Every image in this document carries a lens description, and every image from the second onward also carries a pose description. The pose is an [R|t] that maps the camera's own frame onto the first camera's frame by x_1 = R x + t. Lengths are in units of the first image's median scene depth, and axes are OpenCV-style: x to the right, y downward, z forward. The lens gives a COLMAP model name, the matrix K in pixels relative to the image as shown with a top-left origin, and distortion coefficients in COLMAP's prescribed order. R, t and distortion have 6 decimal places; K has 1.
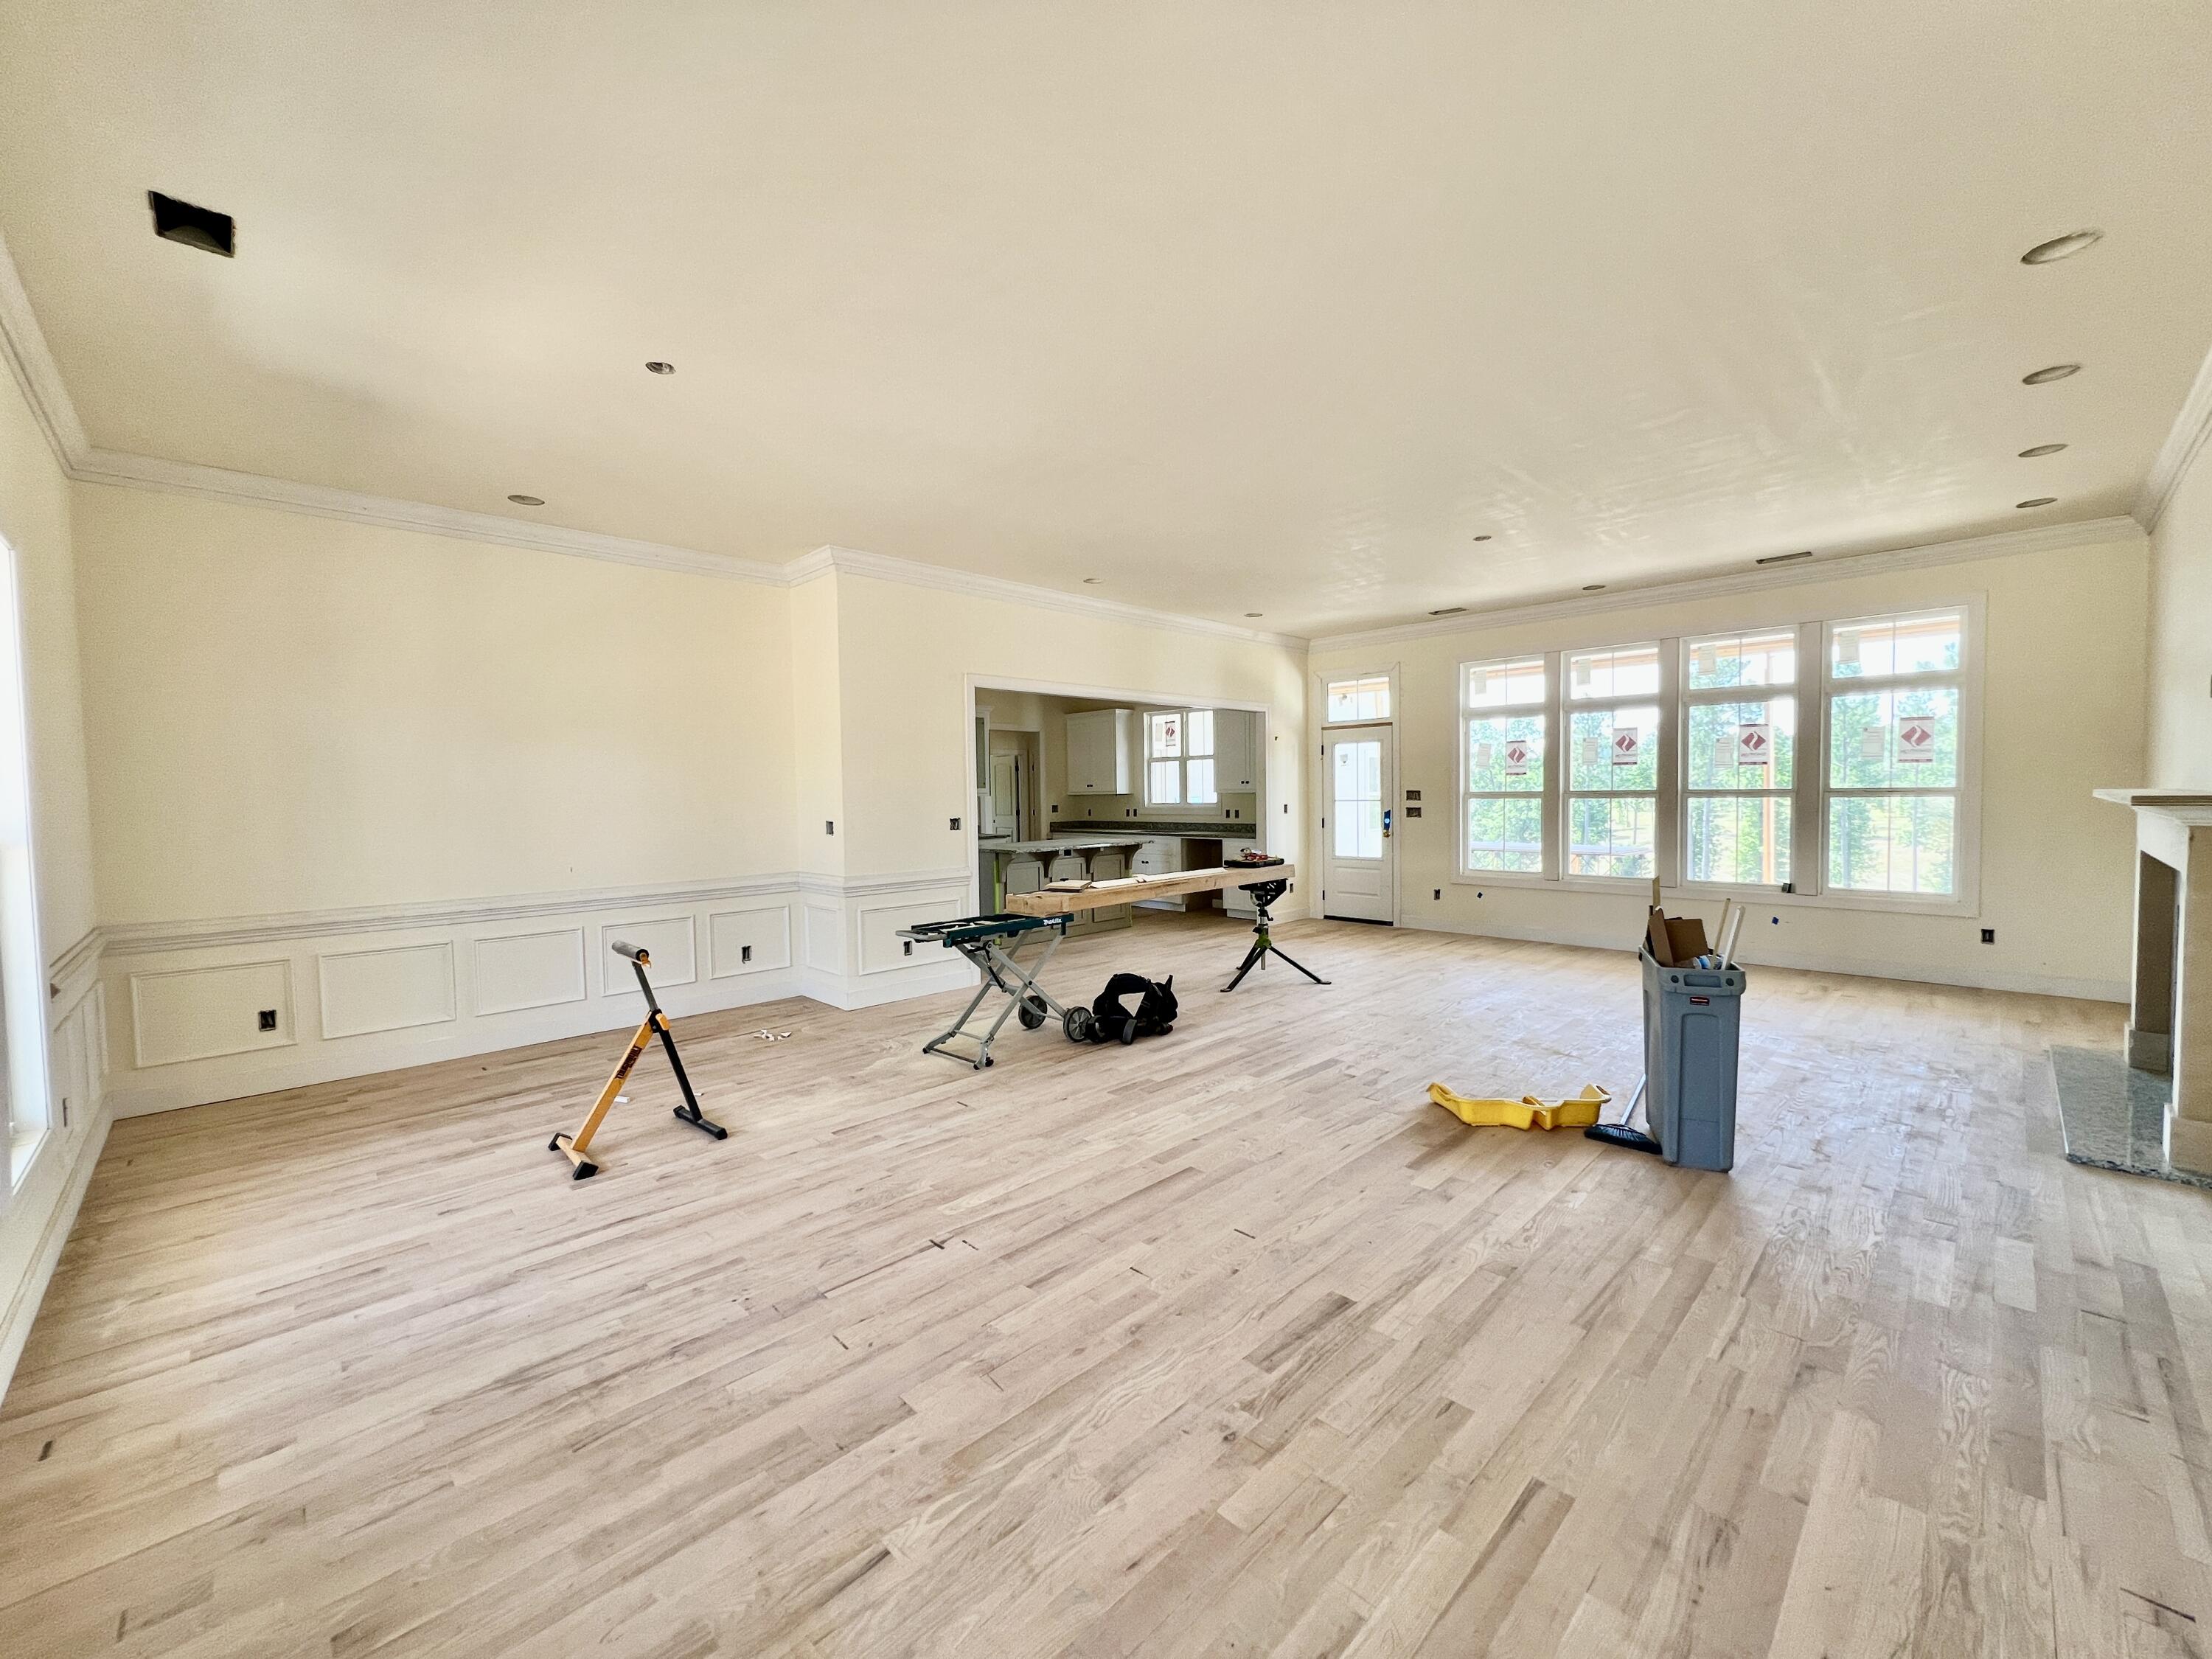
lens RADIAL K [[885.9, 0, 1106.0], [0, 885.9, 829.5], [0, 0, 1]] dist [-0.000292, -0.000161]
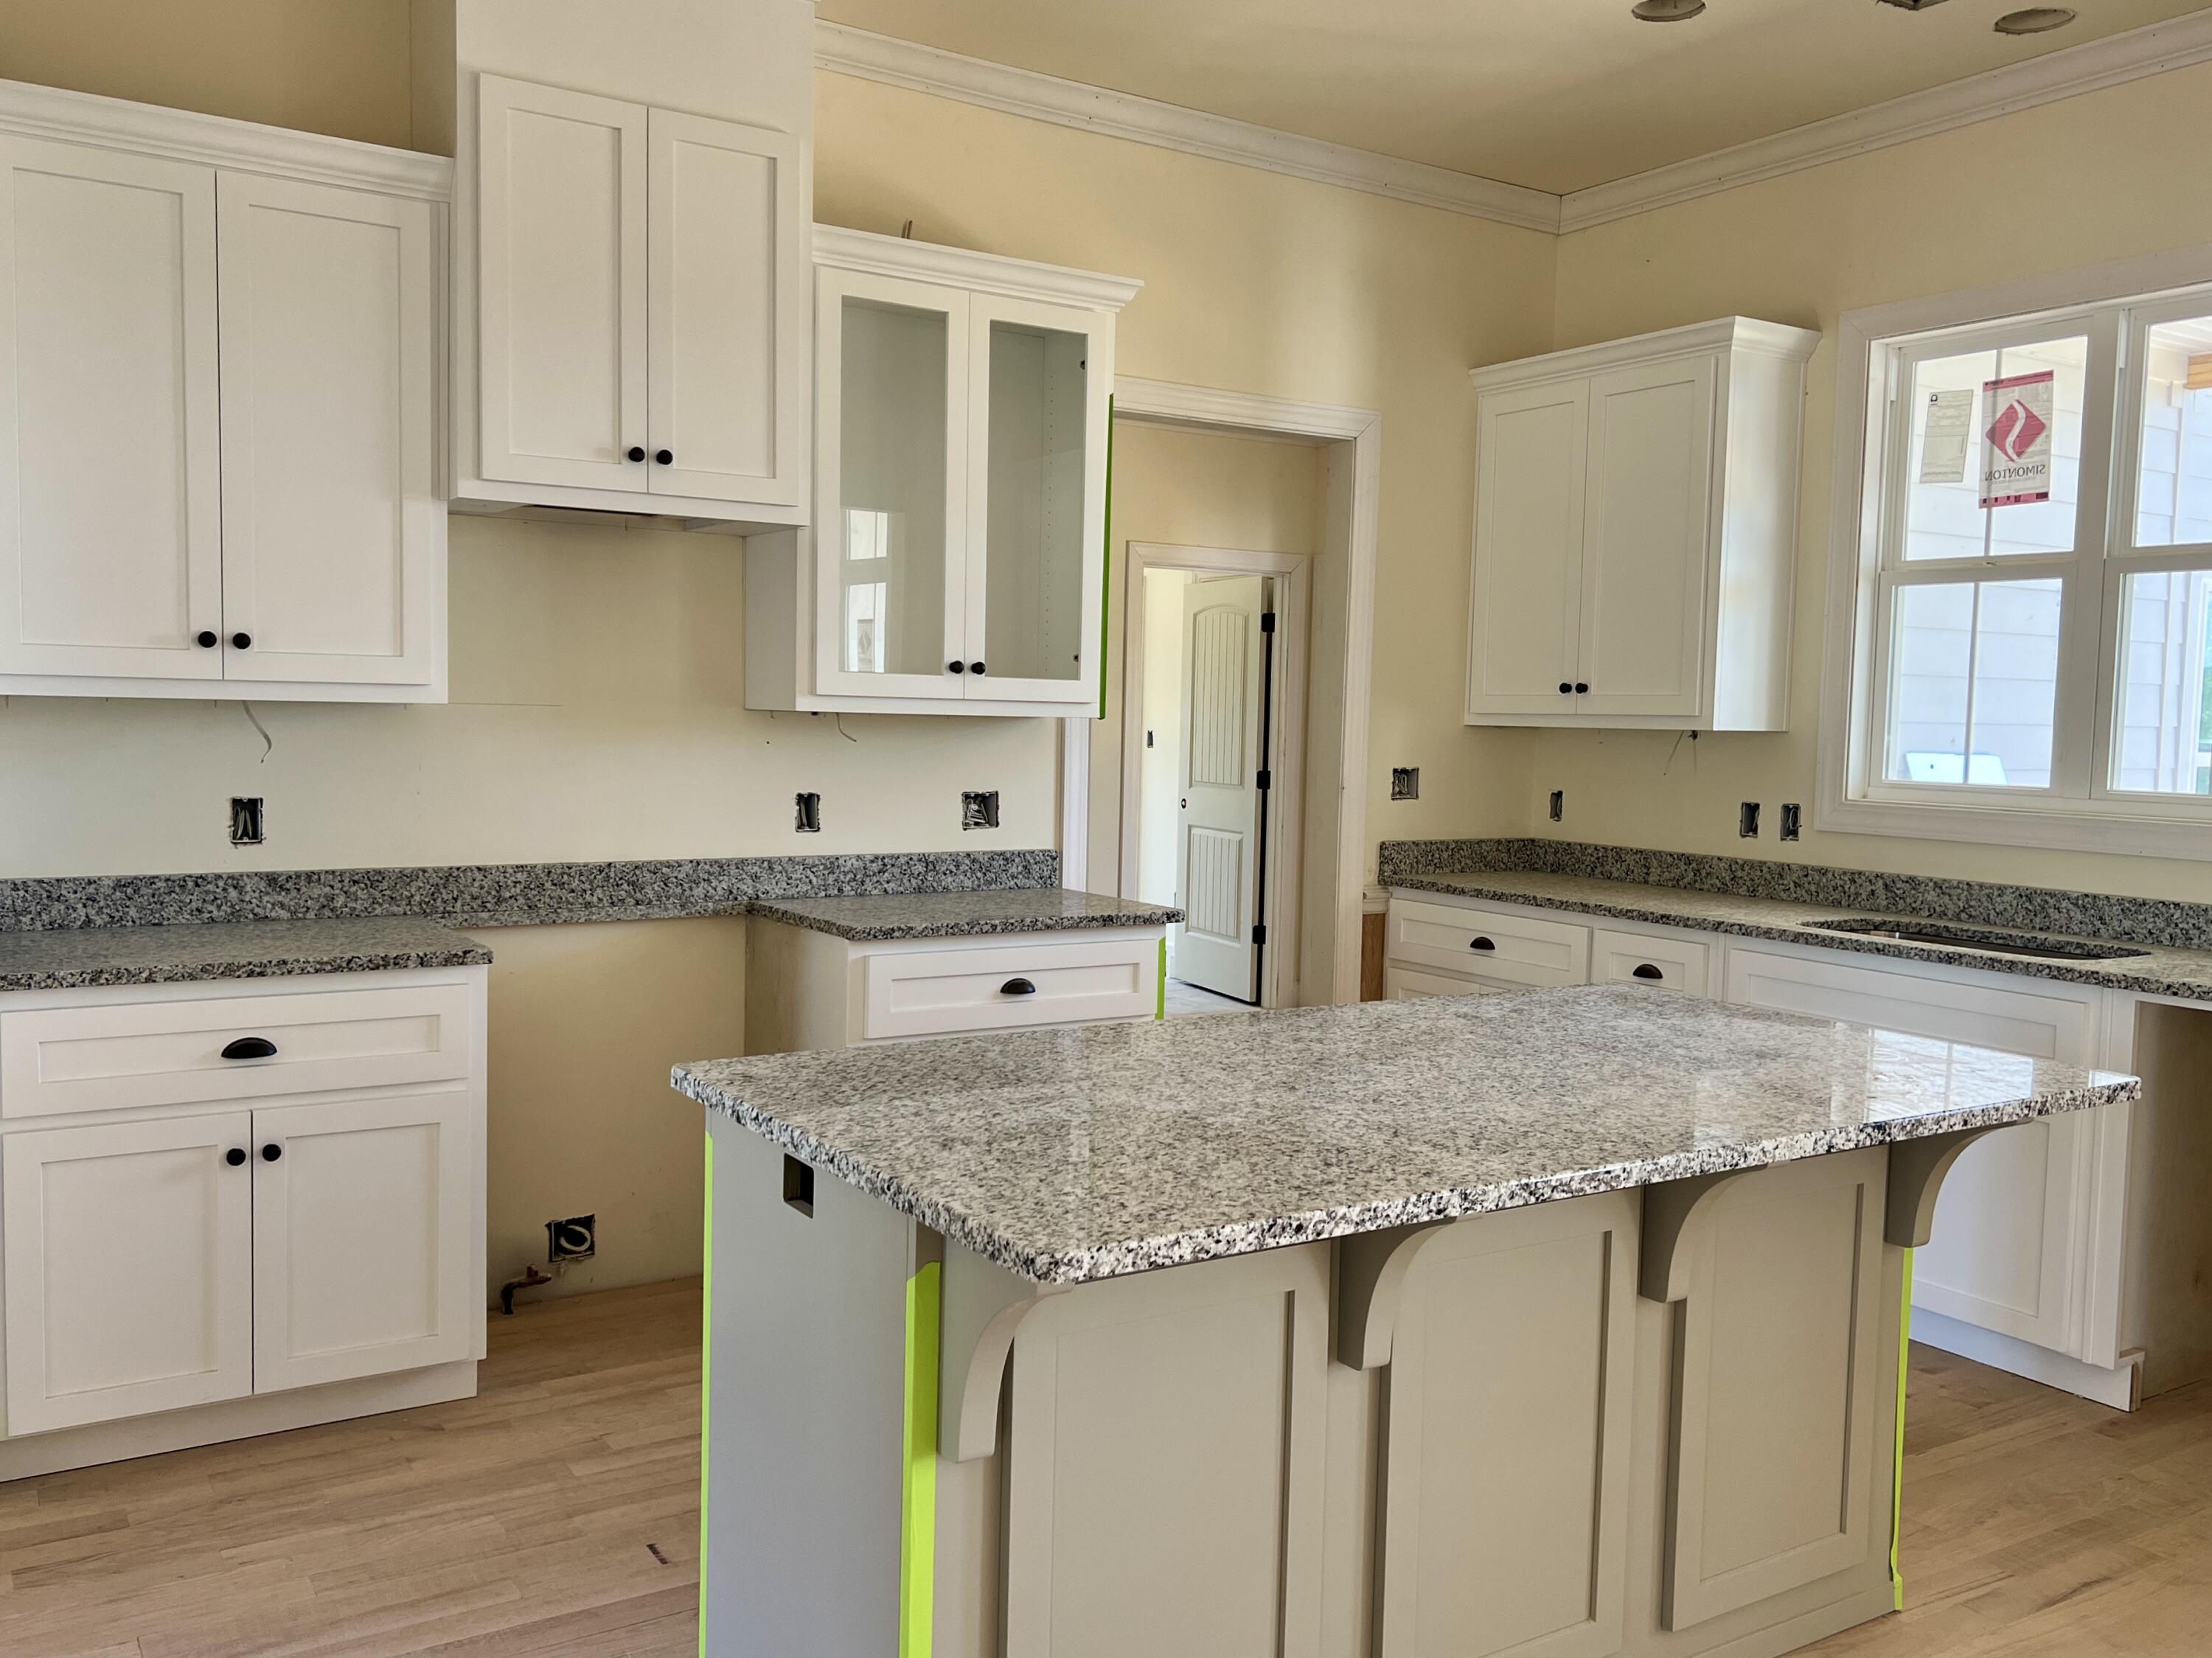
lens RADIAL K [[1831.7, 0, 1106.0], [0, 1831.7, 829.0], [0, 0, 1]] dist [0.008827, 0.001465]
pose [[0.977934, 0.053267, -0.202009, -0.038620], [-0.049069, 0.998464, 0.025738, -0.020846], [0.203070, -0.015258, 0.979045, 0.543267]]
